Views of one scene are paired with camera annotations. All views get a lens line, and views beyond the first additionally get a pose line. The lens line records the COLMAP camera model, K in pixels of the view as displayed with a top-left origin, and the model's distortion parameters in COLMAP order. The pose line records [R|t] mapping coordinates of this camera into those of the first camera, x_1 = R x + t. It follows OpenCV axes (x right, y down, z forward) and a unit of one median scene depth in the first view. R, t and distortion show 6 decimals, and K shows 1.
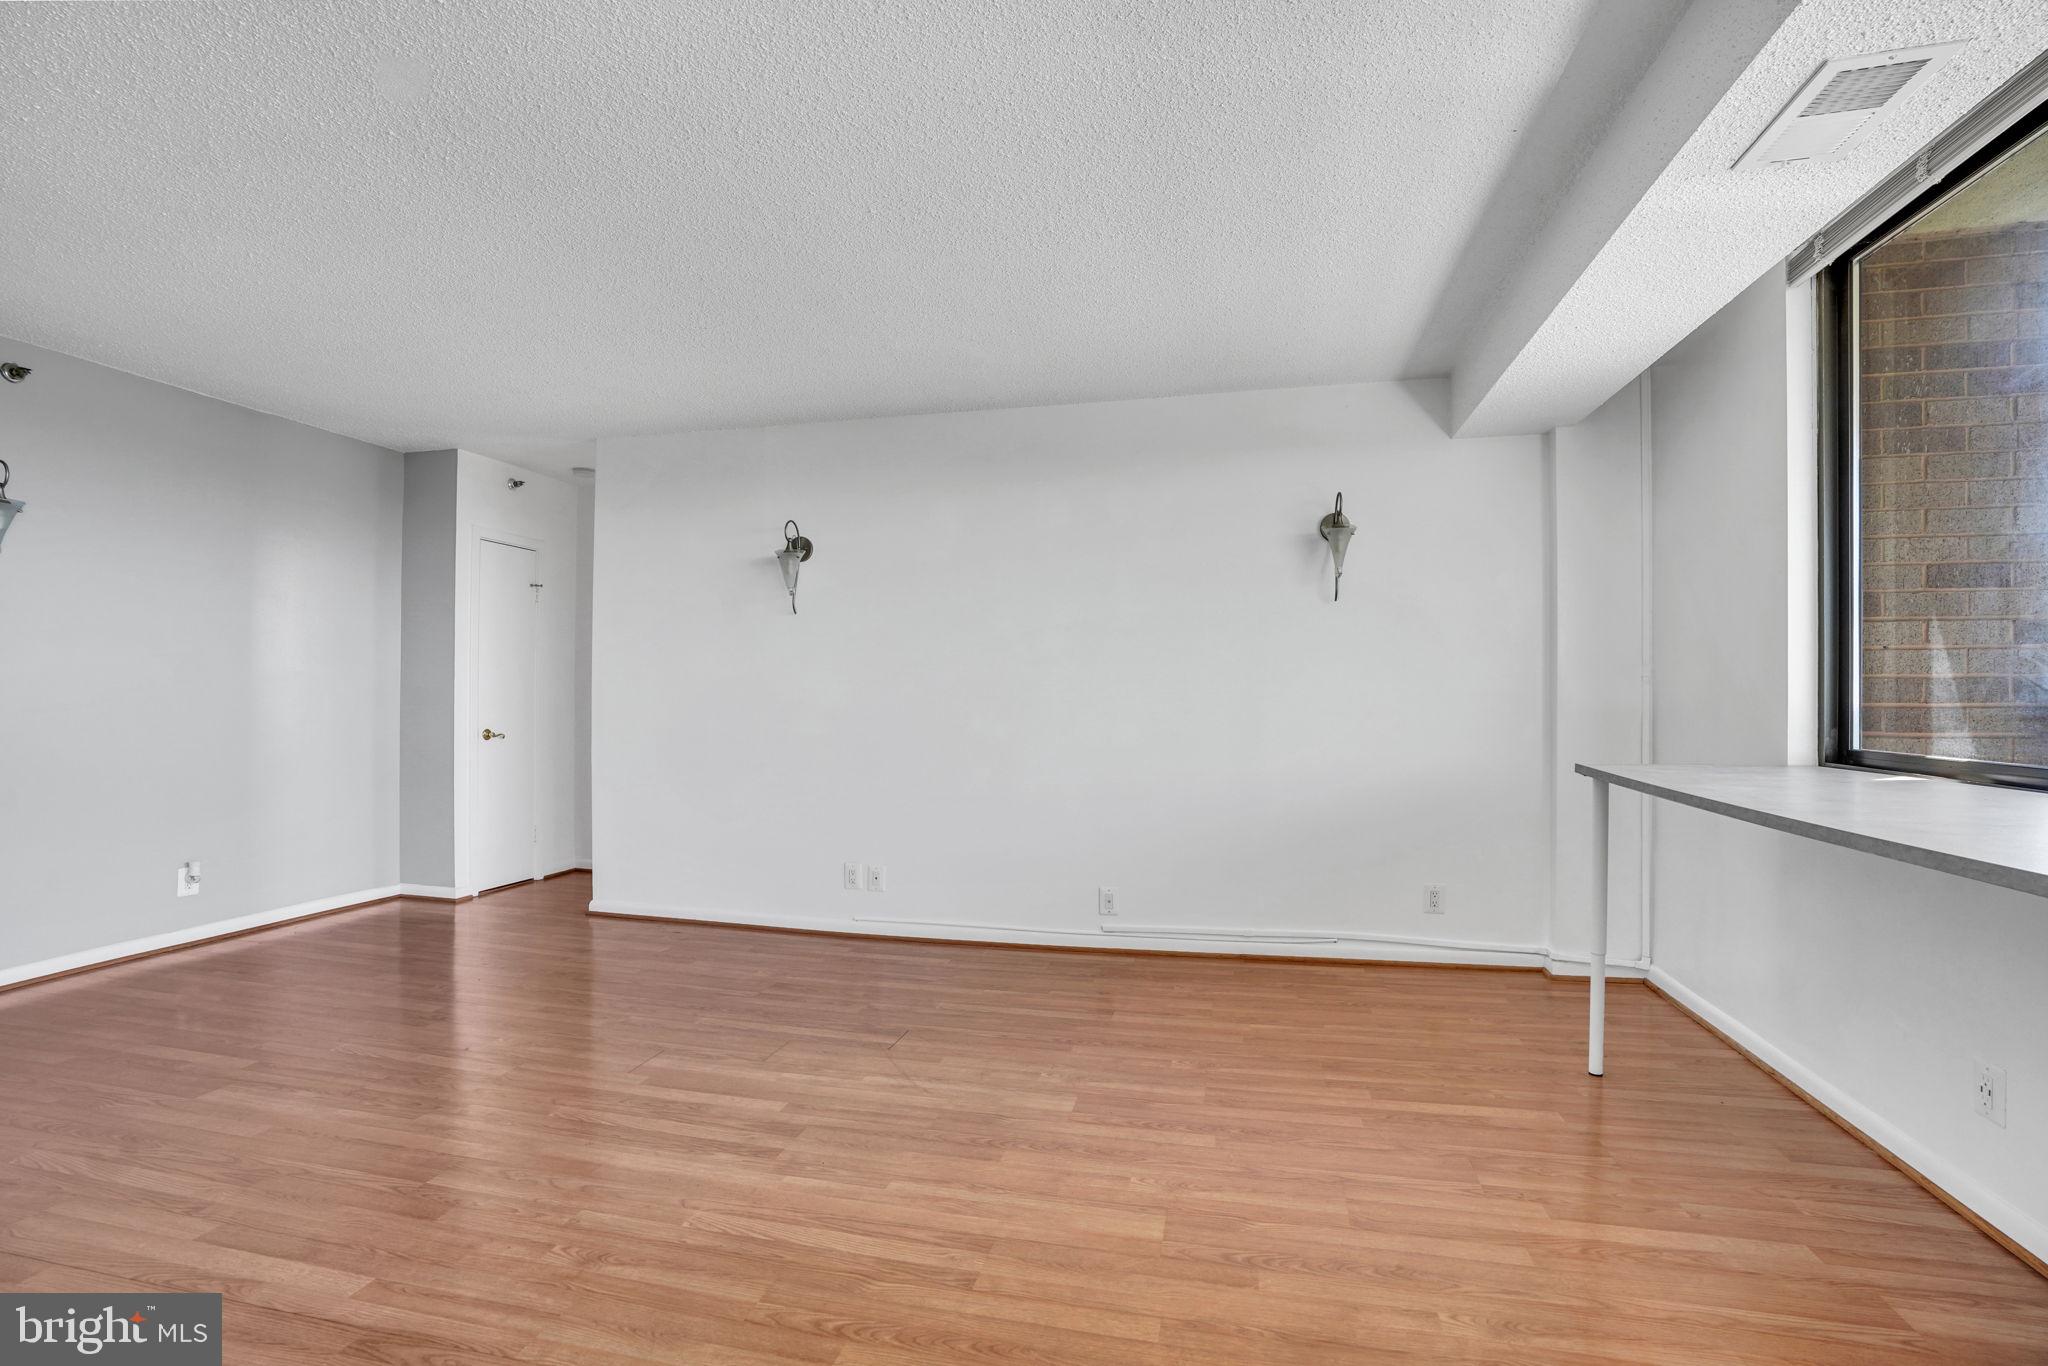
lens RADIAL K [[987.2, 0, 1015.8], [0, 987.2, 697.4], [0, 0, 1]] dist [-0.000228, 0.000956]
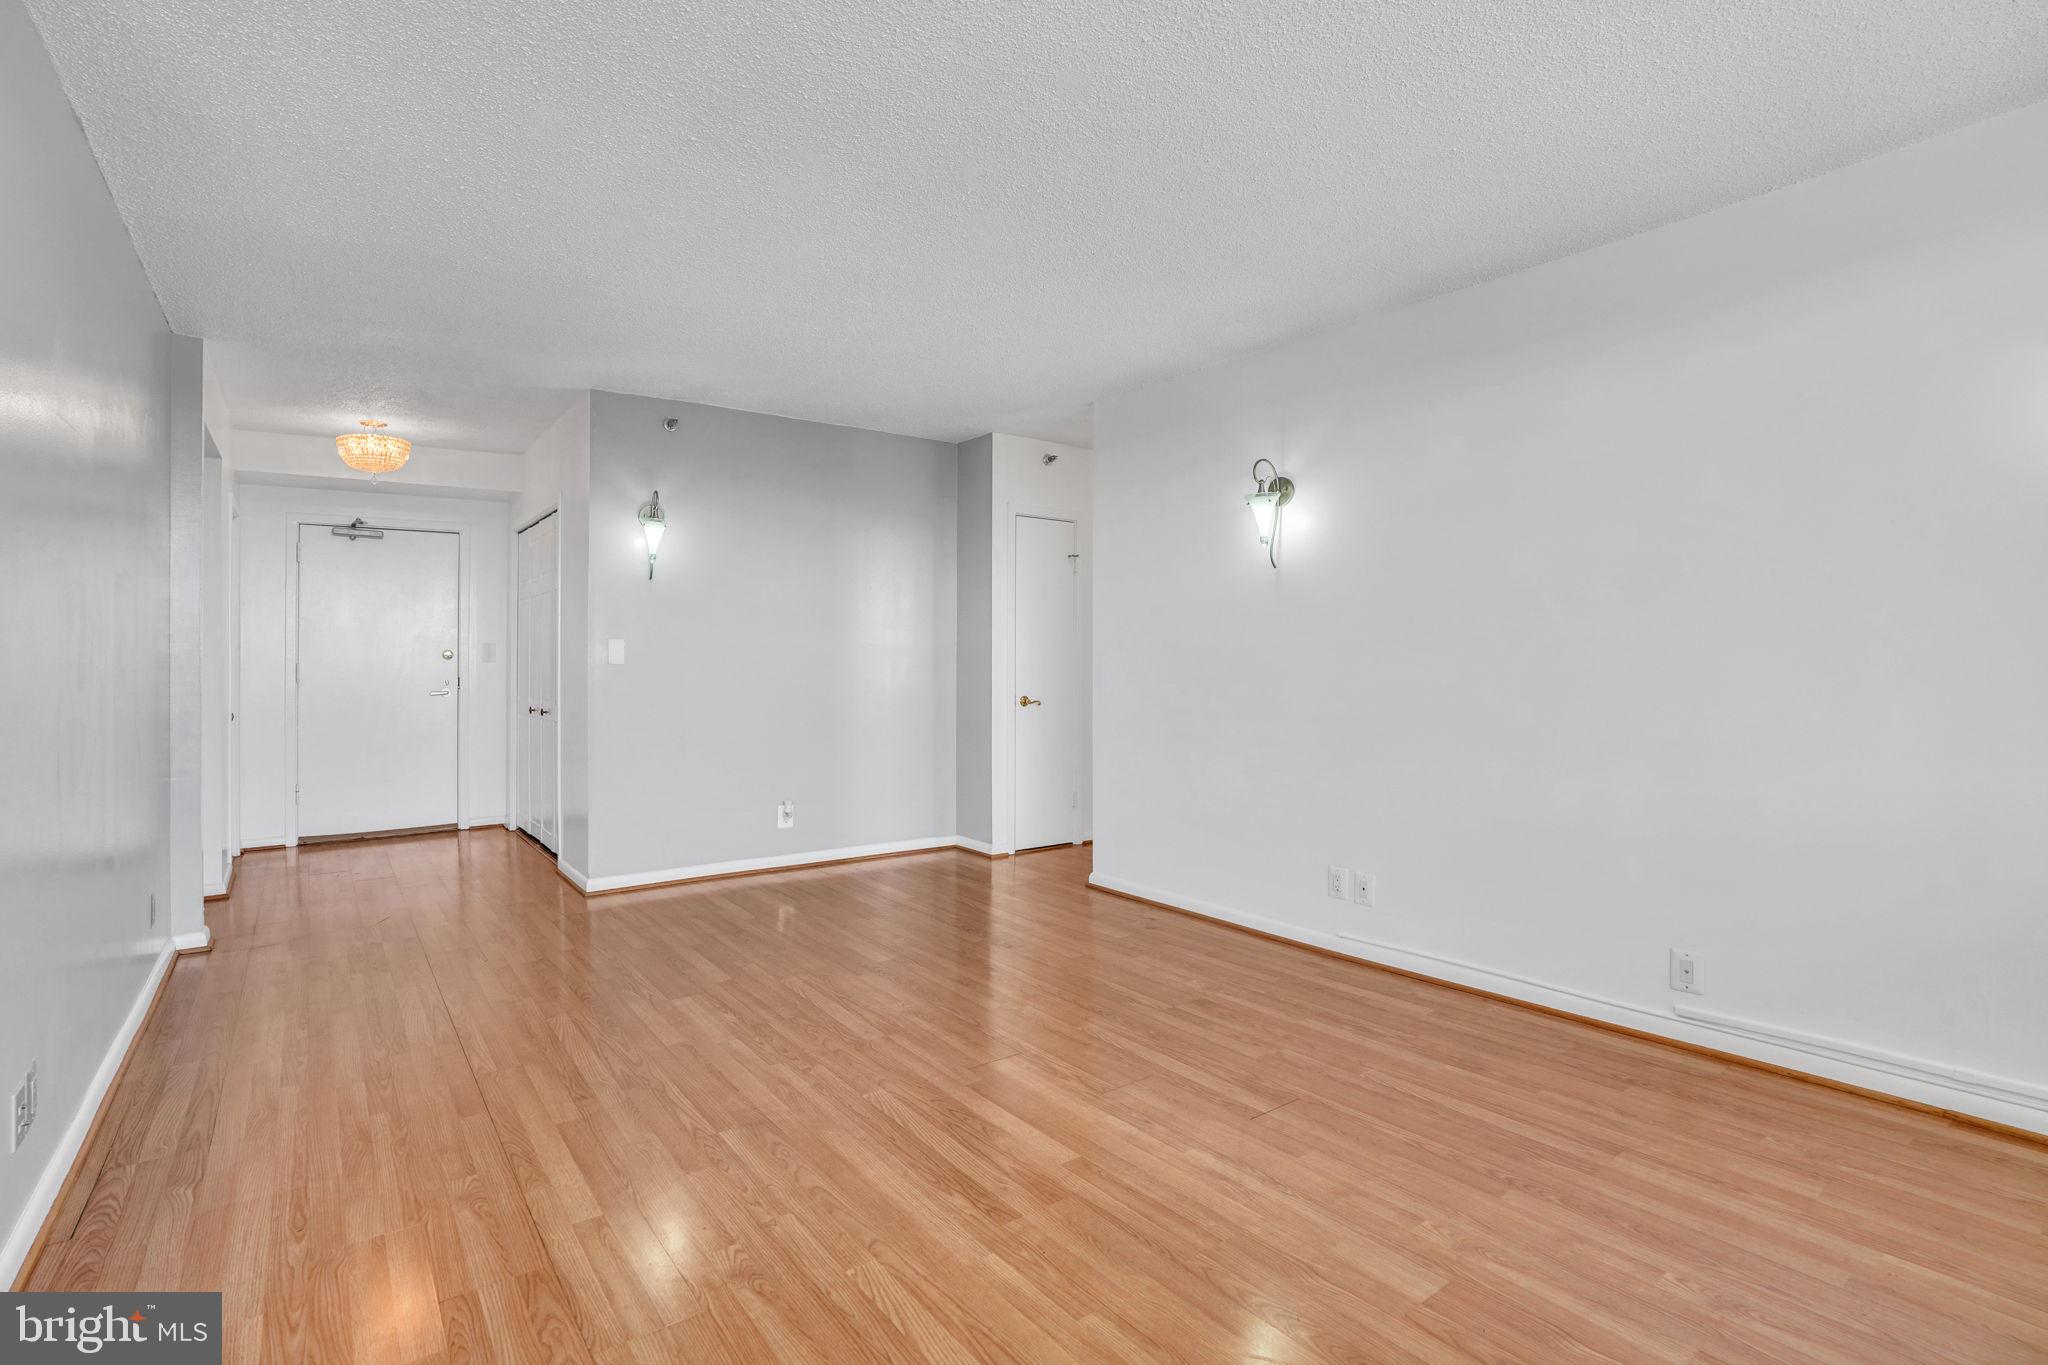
lens RADIAL K [[998.7, 0, 1032.0], [0, 998.7, 663.6], [0, 0, 1]] dist [-0.058044, 0.033631]
pose [[0.774246, -0.006686, -0.632850, 0.185982], [0.004835, 0.999977, -0.004650, 0.003296], [0.632867, 0.000540, 0.774260, 0.242135]]
